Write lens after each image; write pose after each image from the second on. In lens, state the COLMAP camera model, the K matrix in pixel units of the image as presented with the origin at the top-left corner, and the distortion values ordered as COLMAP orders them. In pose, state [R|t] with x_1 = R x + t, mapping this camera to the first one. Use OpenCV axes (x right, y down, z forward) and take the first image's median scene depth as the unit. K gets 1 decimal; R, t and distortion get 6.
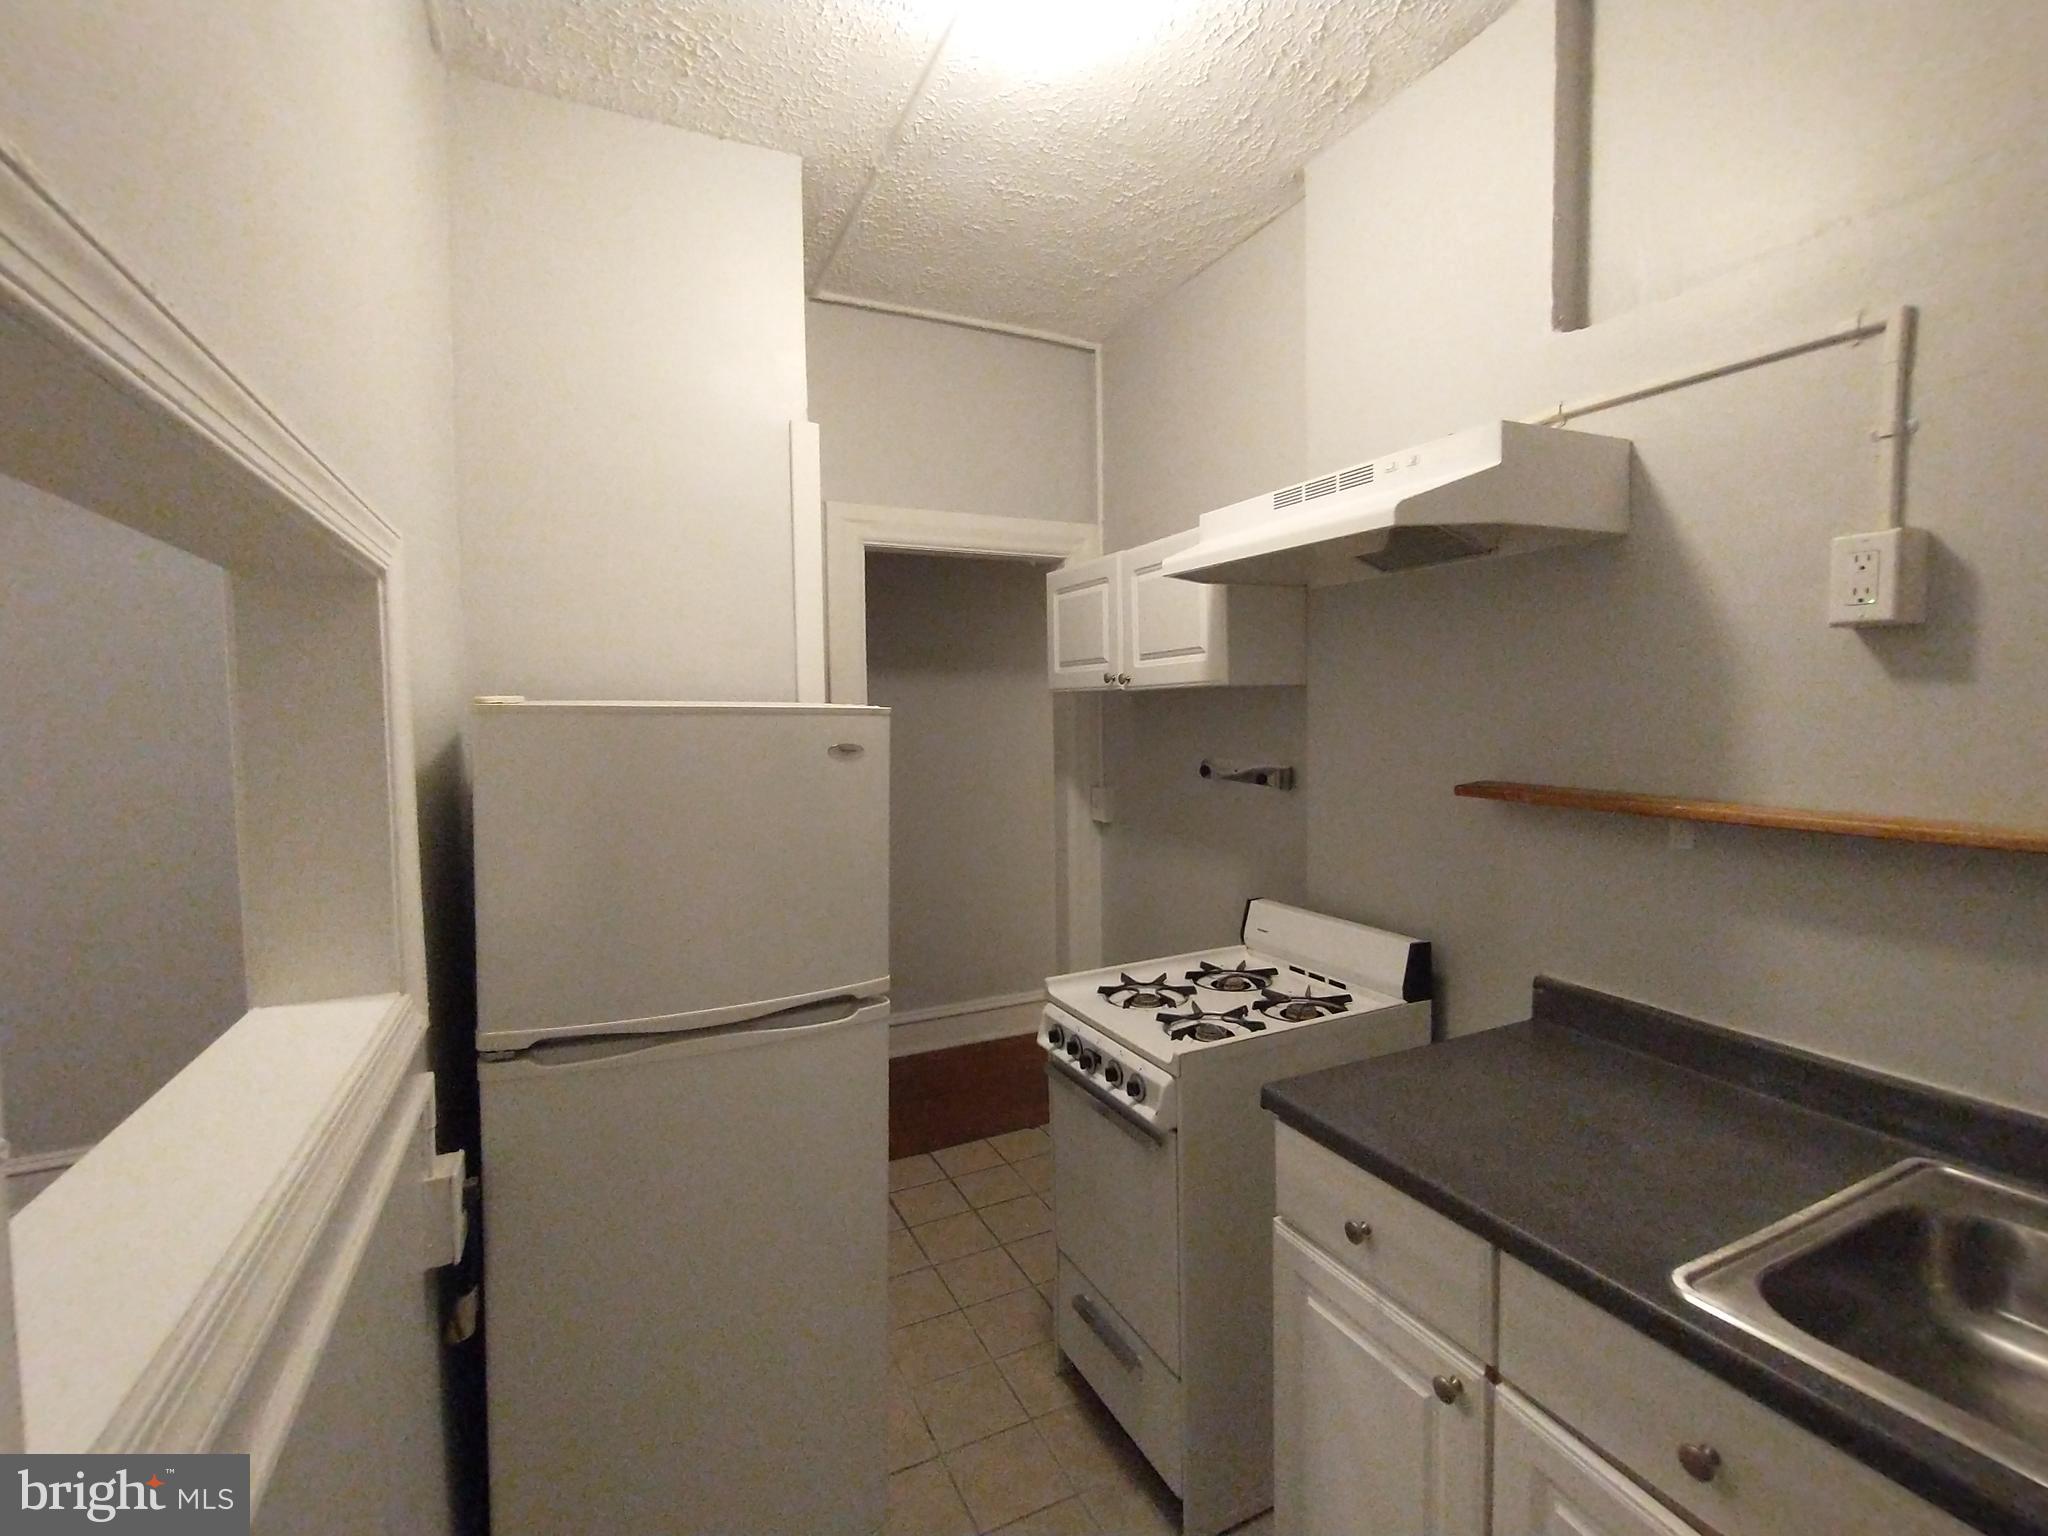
lens RADIAL K [[925.7, 0, 1023.9], [0, 925.7, 756.7], [0, 0, 1]] dist [-0.003919, 0.005770]
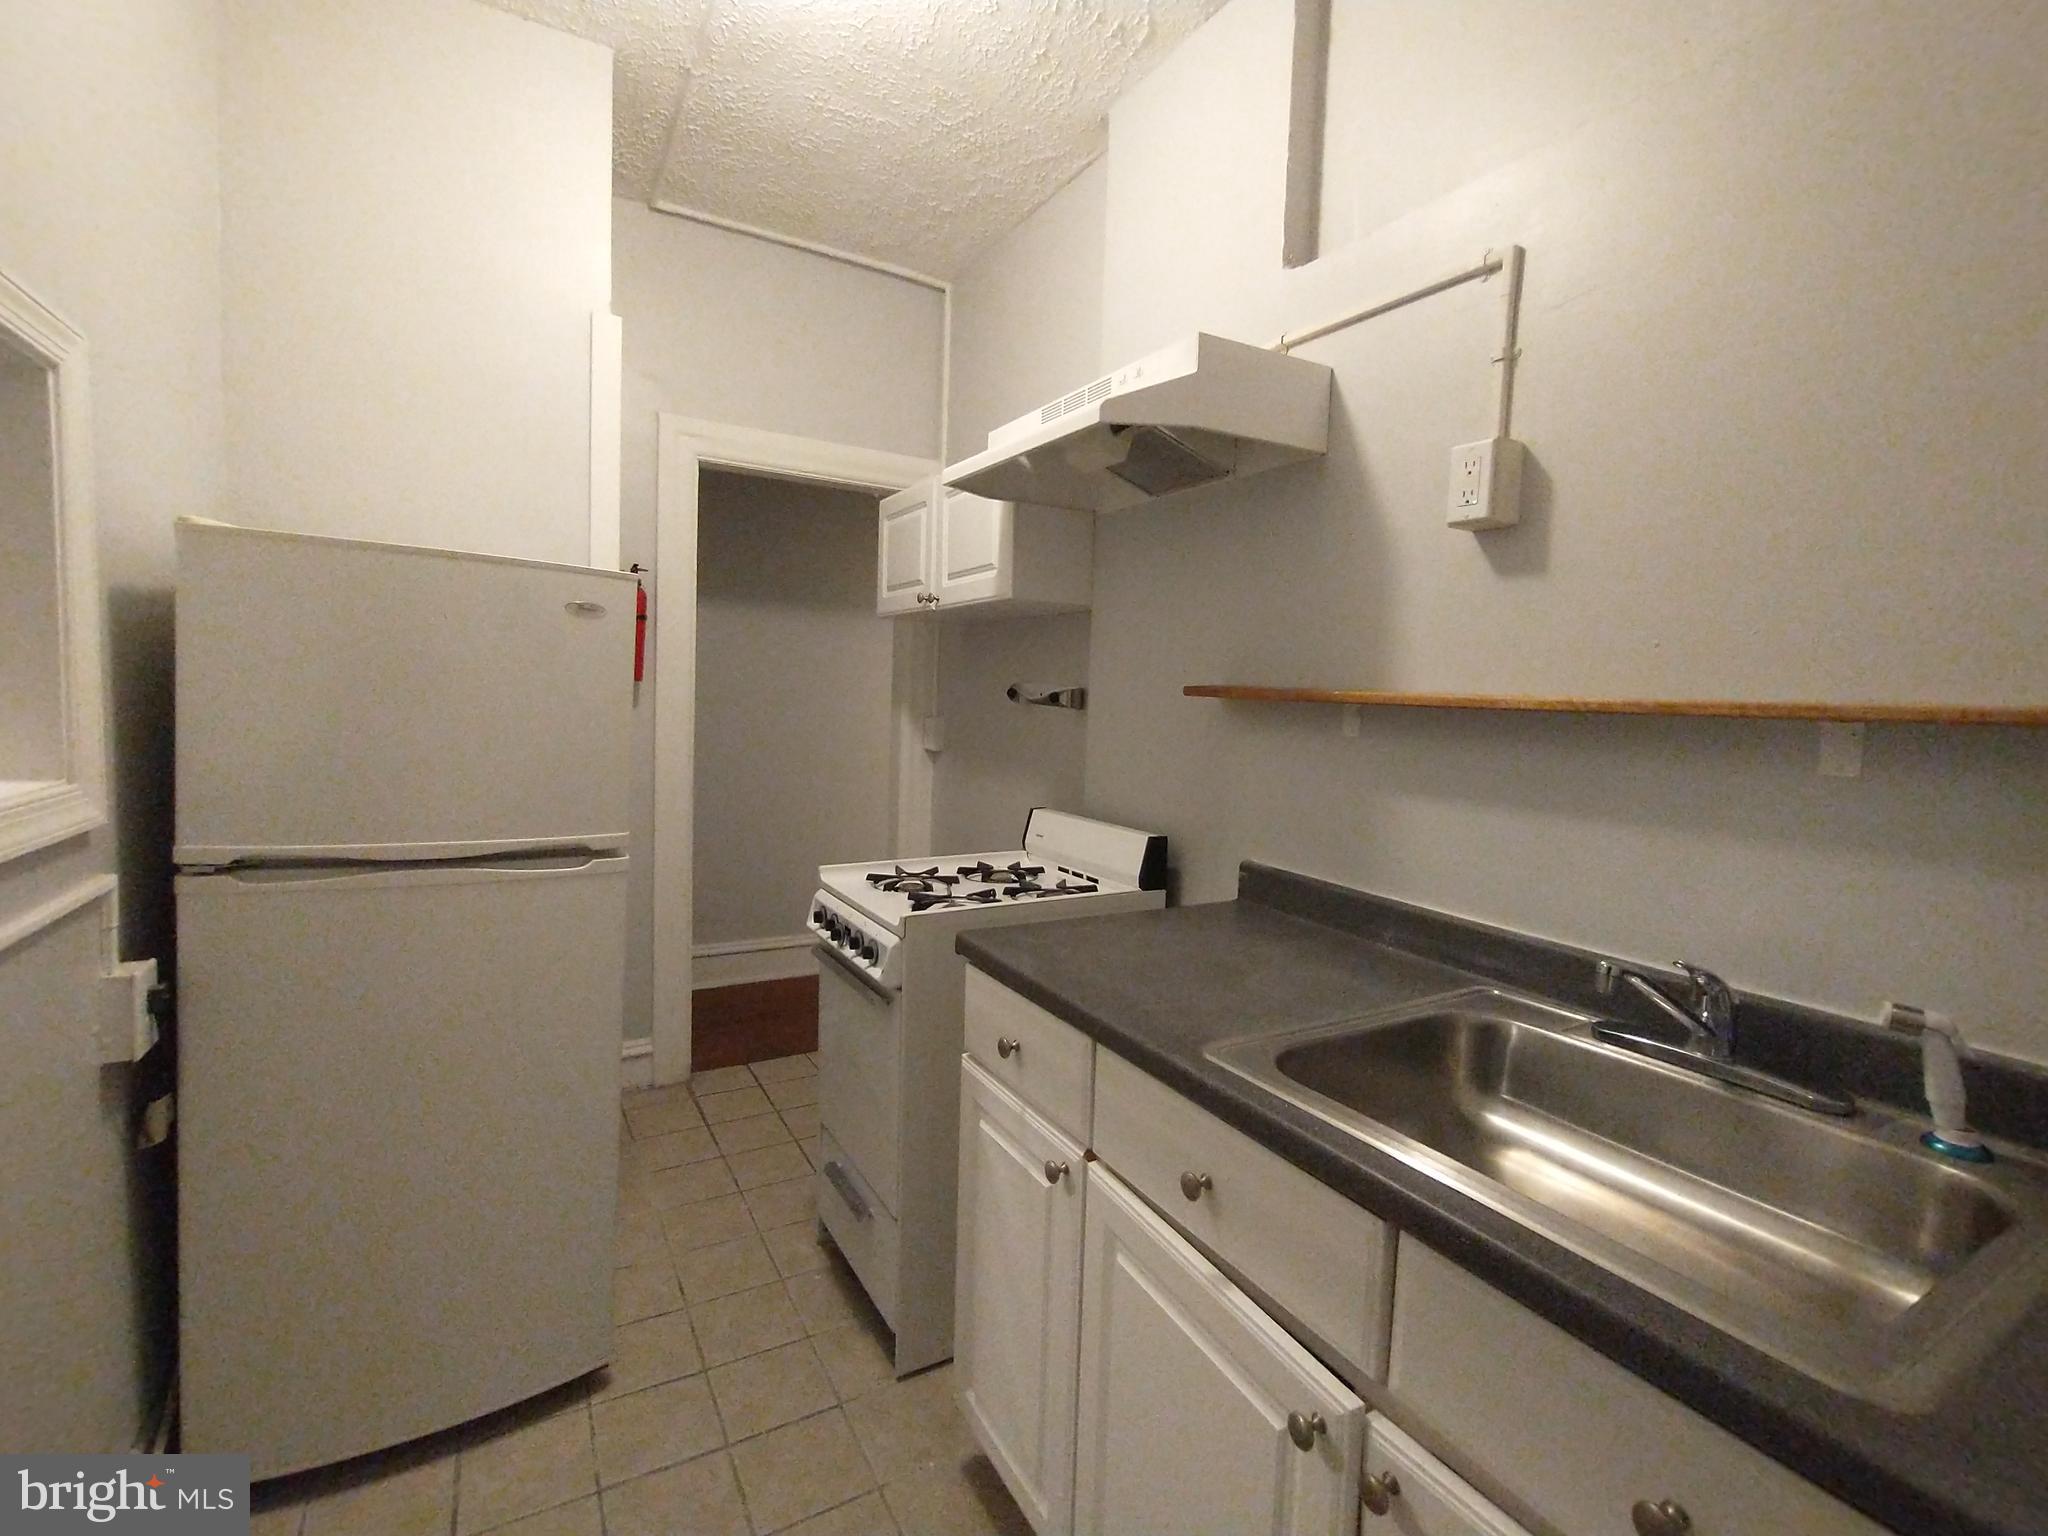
lens RADIAL K [[925.7, 0, 1023.9], [0, 925.7, 756.7], [0, 0, 1]] dist [-0.003919, 0.005770]
pose [[0.996127, 0.045595, 0.075185, 0.201064], [-0.046831, 0.998794, 0.014763, 0.106524], [-0.074421, -0.018227, 0.997060, -0.069467]]
